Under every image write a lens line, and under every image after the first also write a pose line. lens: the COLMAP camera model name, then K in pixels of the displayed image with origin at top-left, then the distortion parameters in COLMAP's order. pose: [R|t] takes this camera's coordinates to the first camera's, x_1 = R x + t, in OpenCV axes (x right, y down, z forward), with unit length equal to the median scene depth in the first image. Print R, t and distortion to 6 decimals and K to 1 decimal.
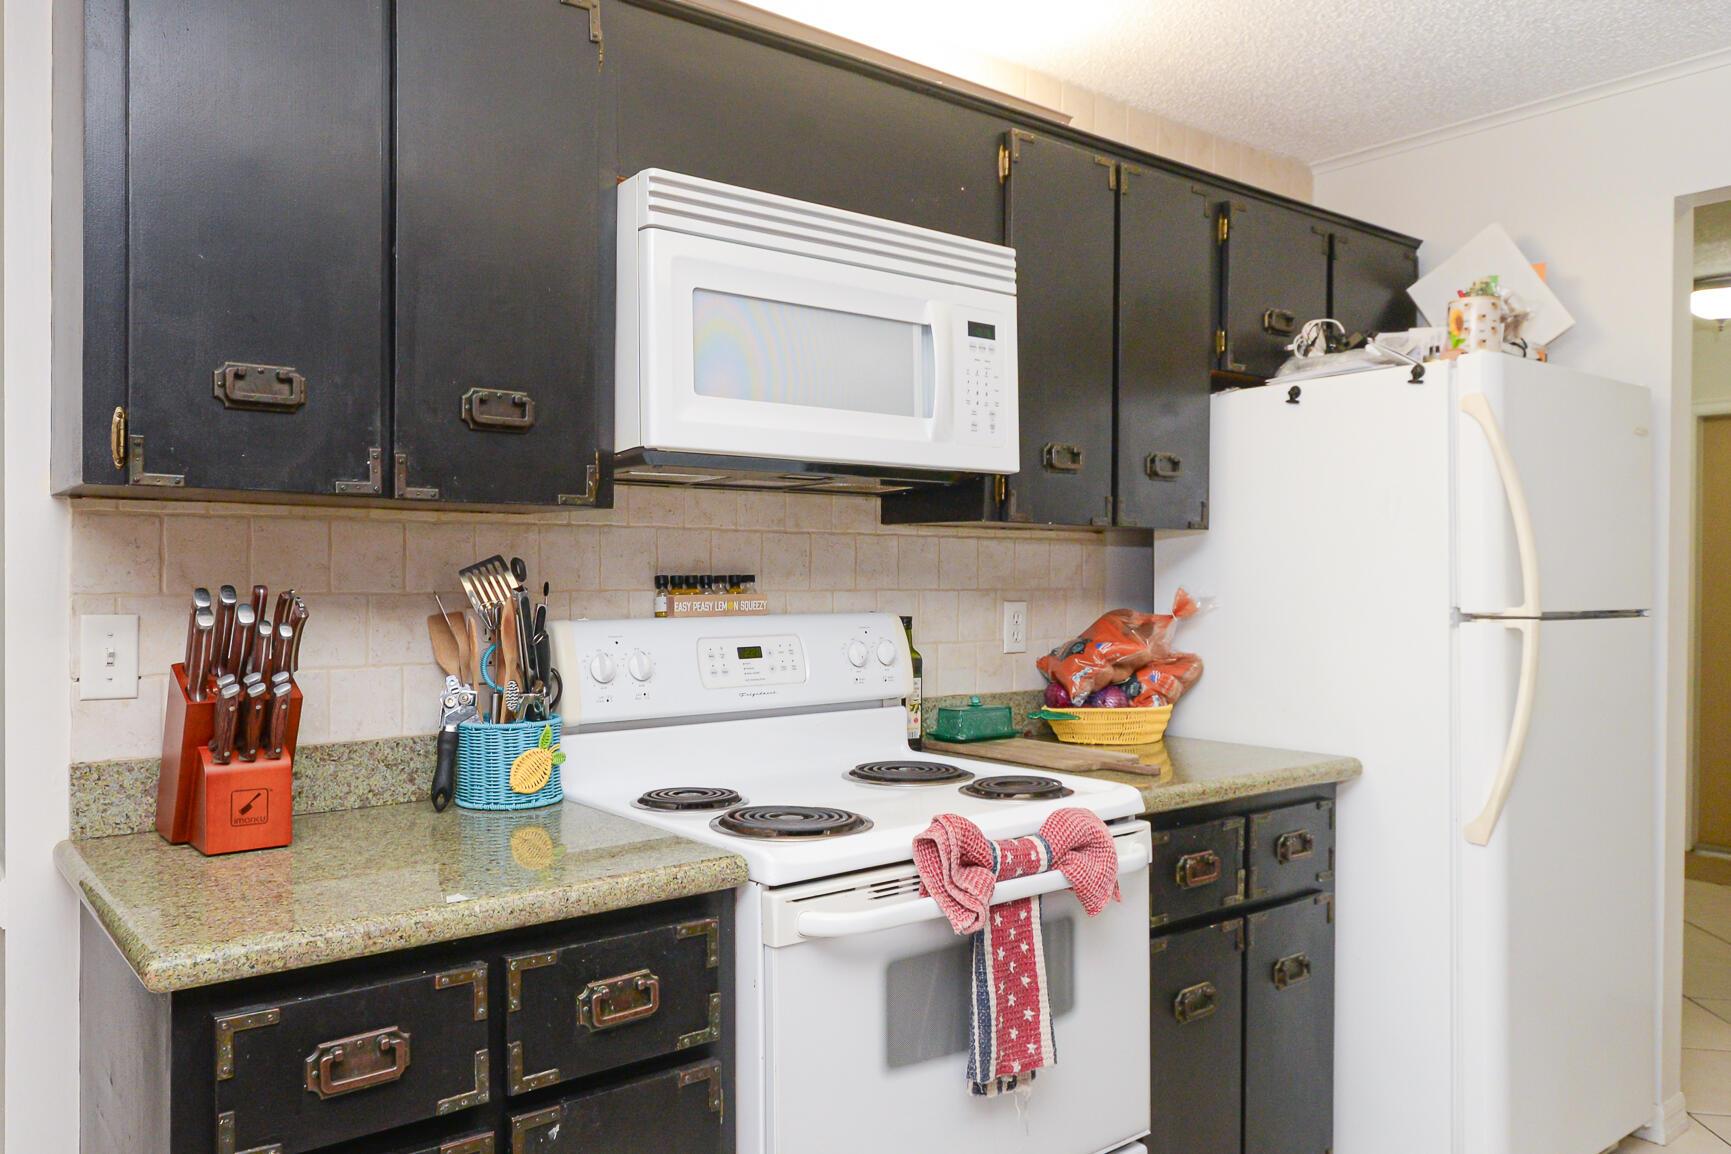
lens RADIAL K [[1253.6, 0, 863.5], [0, 1253.6, 582.2], [0, 0, 1]] dist [0.001825, 0.015331]
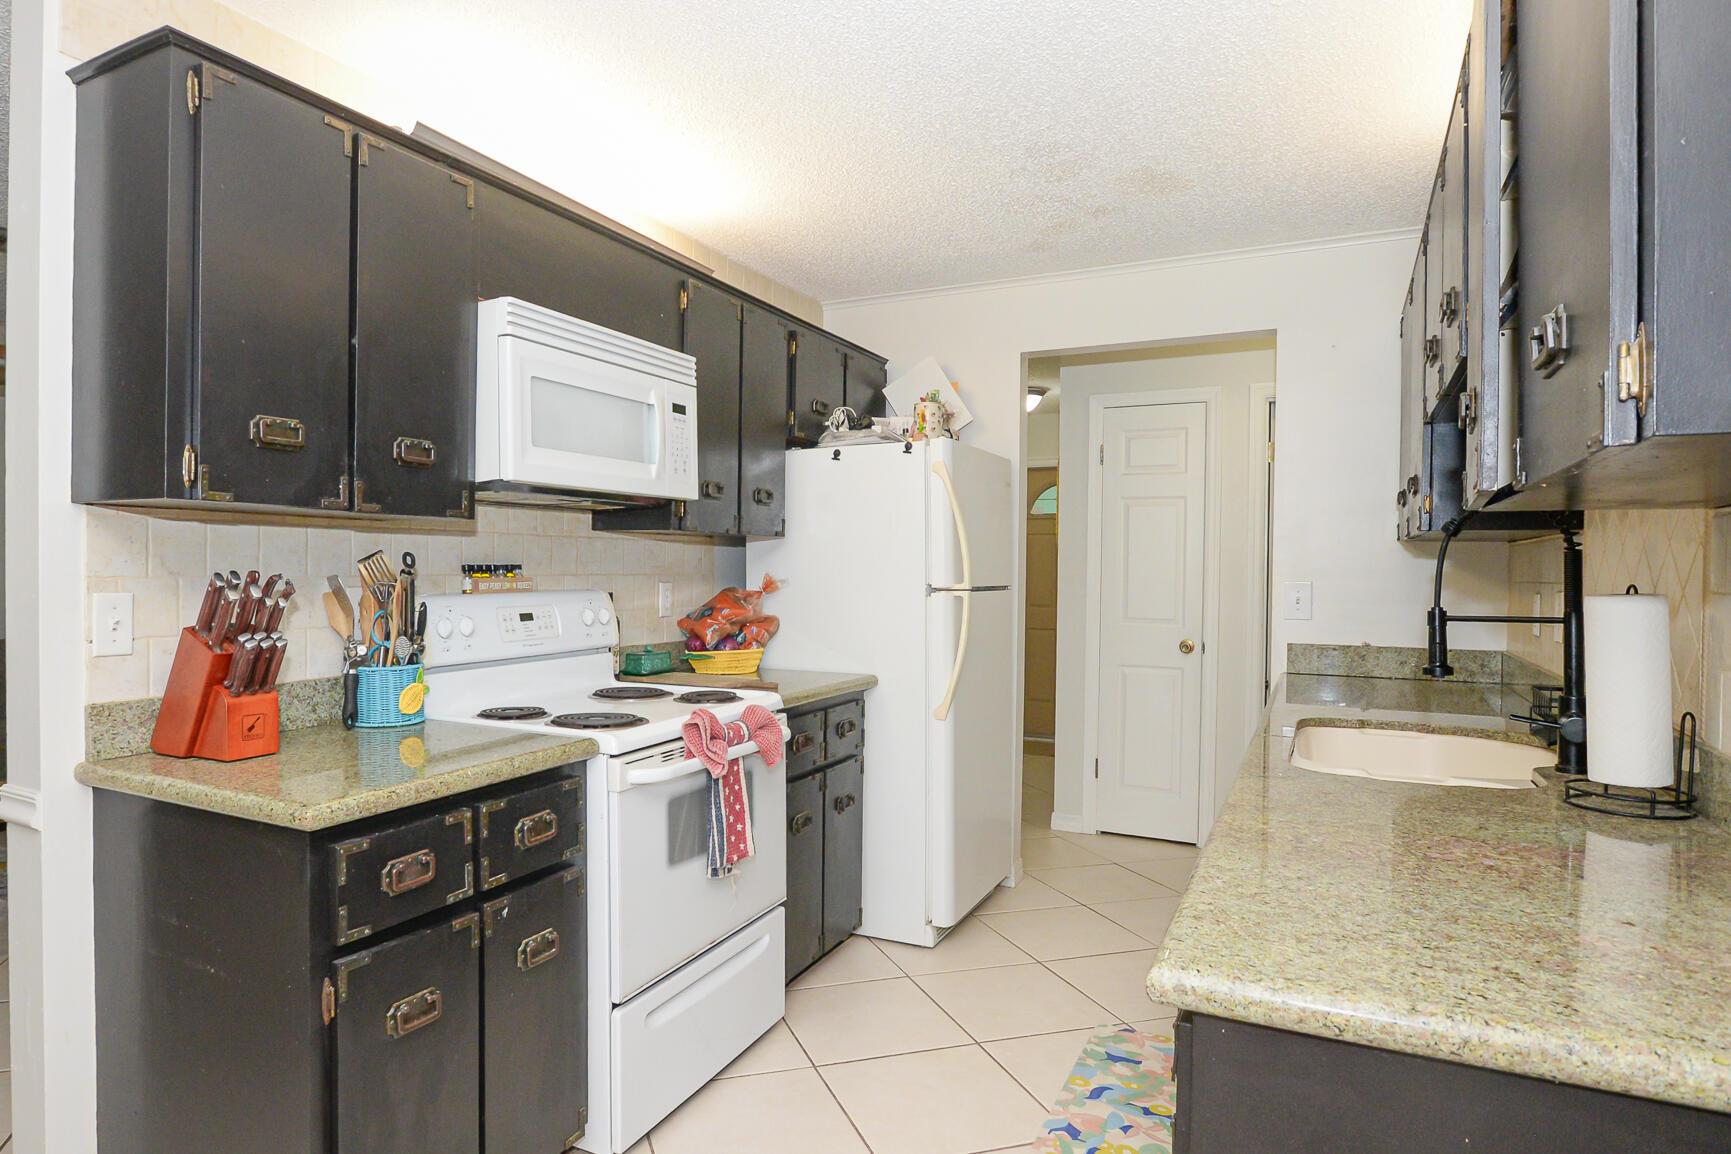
lens RADIAL K [[923.2, 0, 865.6], [0, 923.2, 573.0], [0, 0, 1]] dist [-0.005997, 0.000952]
pose [[0.905129, -0.000779, 0.425136, -0.197011], [-0.000646, 0.999995, 0.003207, 0.000679], [-0.425136, -0.003178, 0.905124, -0.153711]]
